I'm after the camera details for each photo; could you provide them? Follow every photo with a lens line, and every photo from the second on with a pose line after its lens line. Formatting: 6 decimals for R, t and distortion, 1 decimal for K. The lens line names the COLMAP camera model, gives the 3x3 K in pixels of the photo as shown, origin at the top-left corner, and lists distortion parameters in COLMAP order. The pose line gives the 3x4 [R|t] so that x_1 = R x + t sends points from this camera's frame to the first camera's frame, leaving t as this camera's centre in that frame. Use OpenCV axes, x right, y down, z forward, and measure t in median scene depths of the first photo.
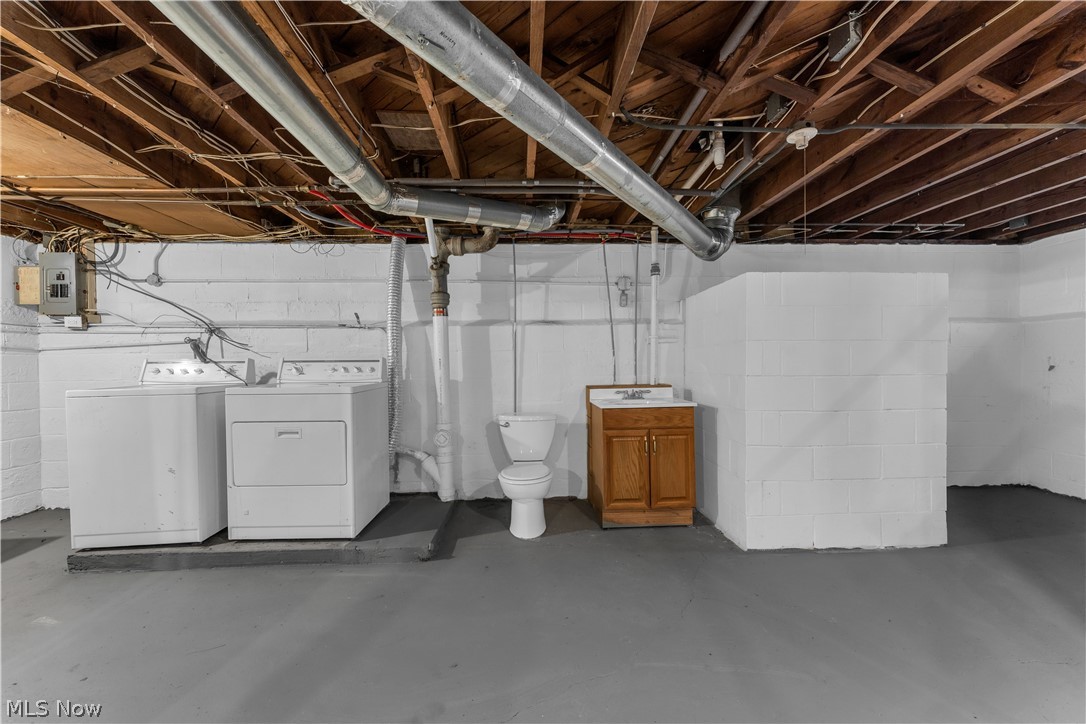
lens RADIAL K [[436.8, 0, 535.4], [0, 436.8, 367.6], [0, 0, 1]] dist [0.001368, 0.000322]
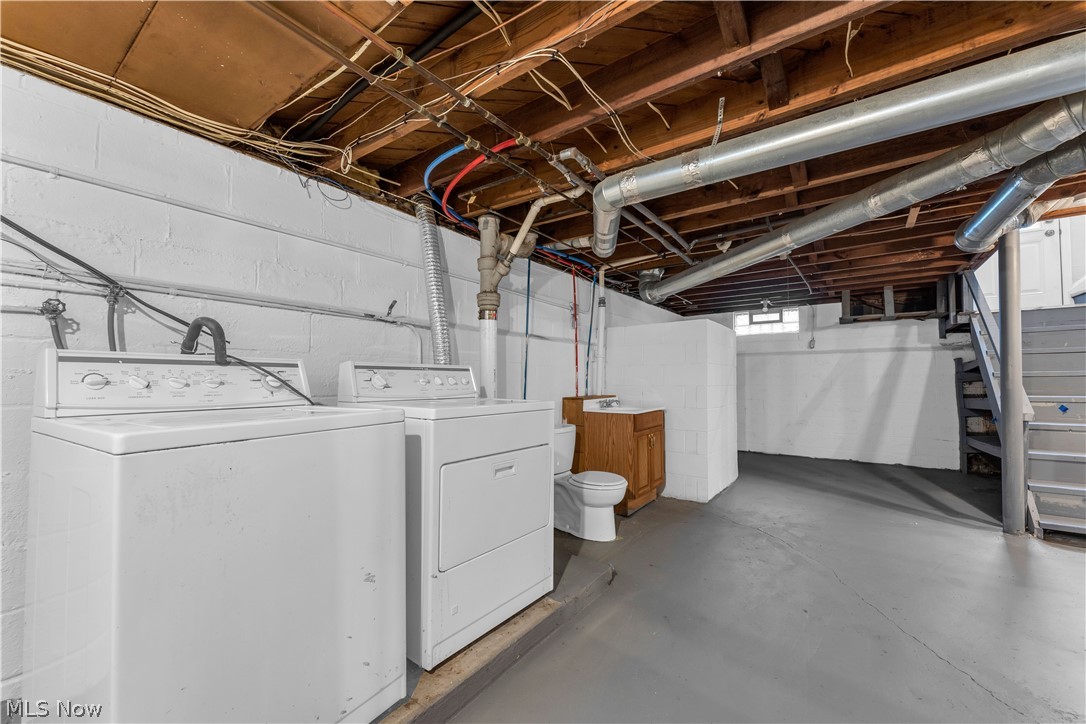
lens RADIAL K [[436.8, 0, 535.4], [0, 436.8, 367.6], [0, 0, 1]] dist [0.001368, 0.000322]
pose [[0.620136, 0.031027, 0.783880, -0.810931], [0.004659, 0.999054, -0.043230, 0.012991], [-0.784480, 0.030460, 0.619405, 0.388390]]
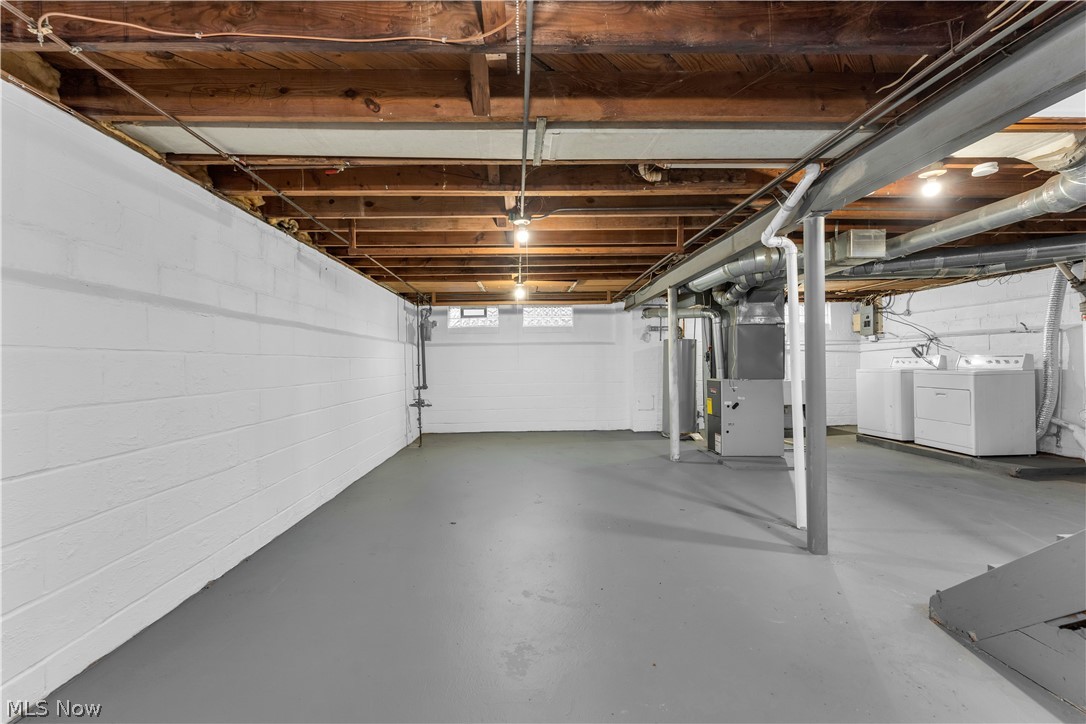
lens RADIAL K [[436.8, 0, 535.4], [0, 436.8, 367.6], [0, 0, 1]] dist [0.001368, 0.000322]
pose [[-0.005976, 0.019155, -0.999799, 1.041084], [0.004361, 0.999808, 0.019129, -0.010196], [0.999973, -0.004245, -0.006059, -0.594449]]
